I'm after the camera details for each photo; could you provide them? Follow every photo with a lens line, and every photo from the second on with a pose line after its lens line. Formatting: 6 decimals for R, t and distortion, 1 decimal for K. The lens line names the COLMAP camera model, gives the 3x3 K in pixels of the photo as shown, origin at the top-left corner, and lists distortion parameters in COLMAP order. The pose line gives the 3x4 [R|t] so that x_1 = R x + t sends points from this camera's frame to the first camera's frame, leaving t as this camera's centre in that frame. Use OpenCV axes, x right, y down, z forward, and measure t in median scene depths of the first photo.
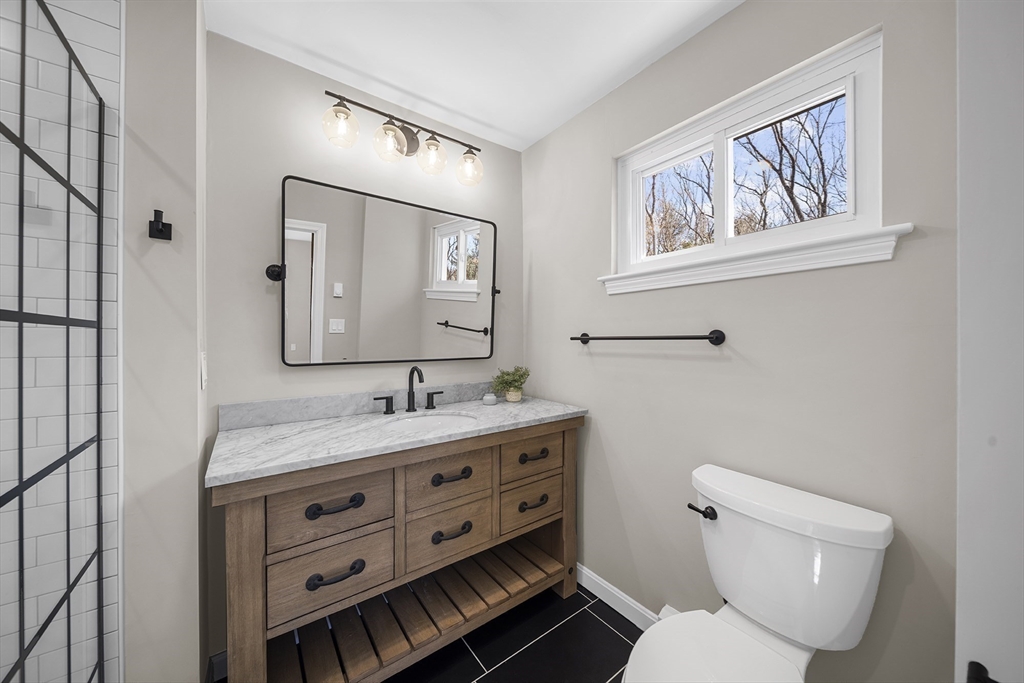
lens RADIAL K [[360.0, 0, 510.7], [0, 360.0, 337.5], [0, 0, 1]] dist [0.000664, -0.000126]
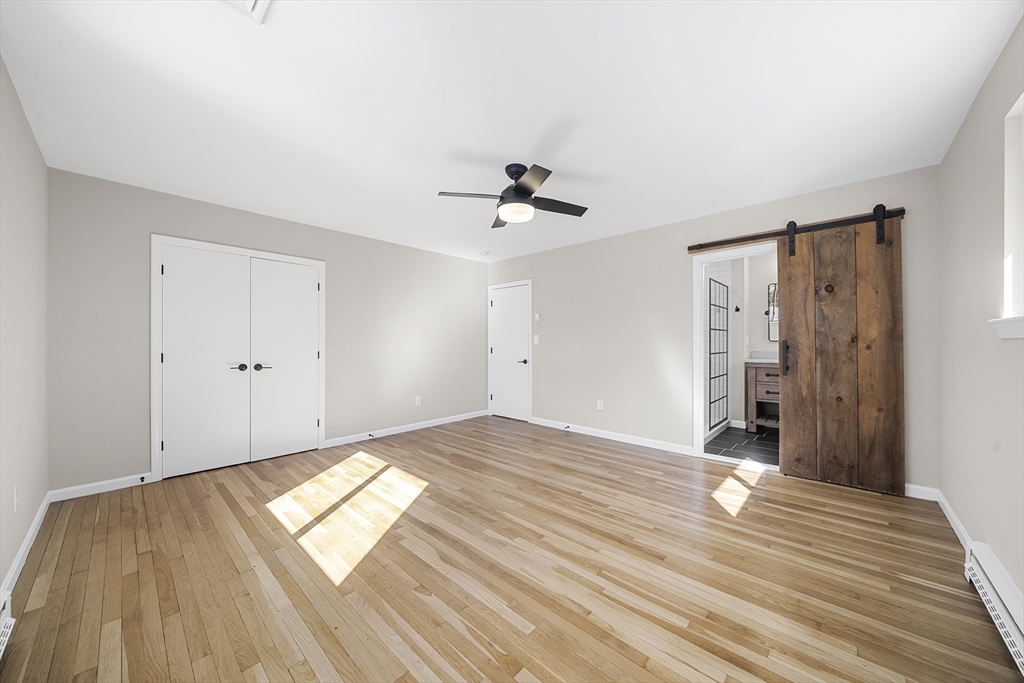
lens RADIAL K [[360.0, 0, 510.7], [0, 360.0, 337.5], [0, 0, 1]] dist [0.000664, -0.000126]
pose [[0.163781, -0.007913, -0.986465, 3.062058], [0.000804, 0.999969, -0.007888, 0.092041], [0.986496, 0.000499, 0.163782, -2.591647]]
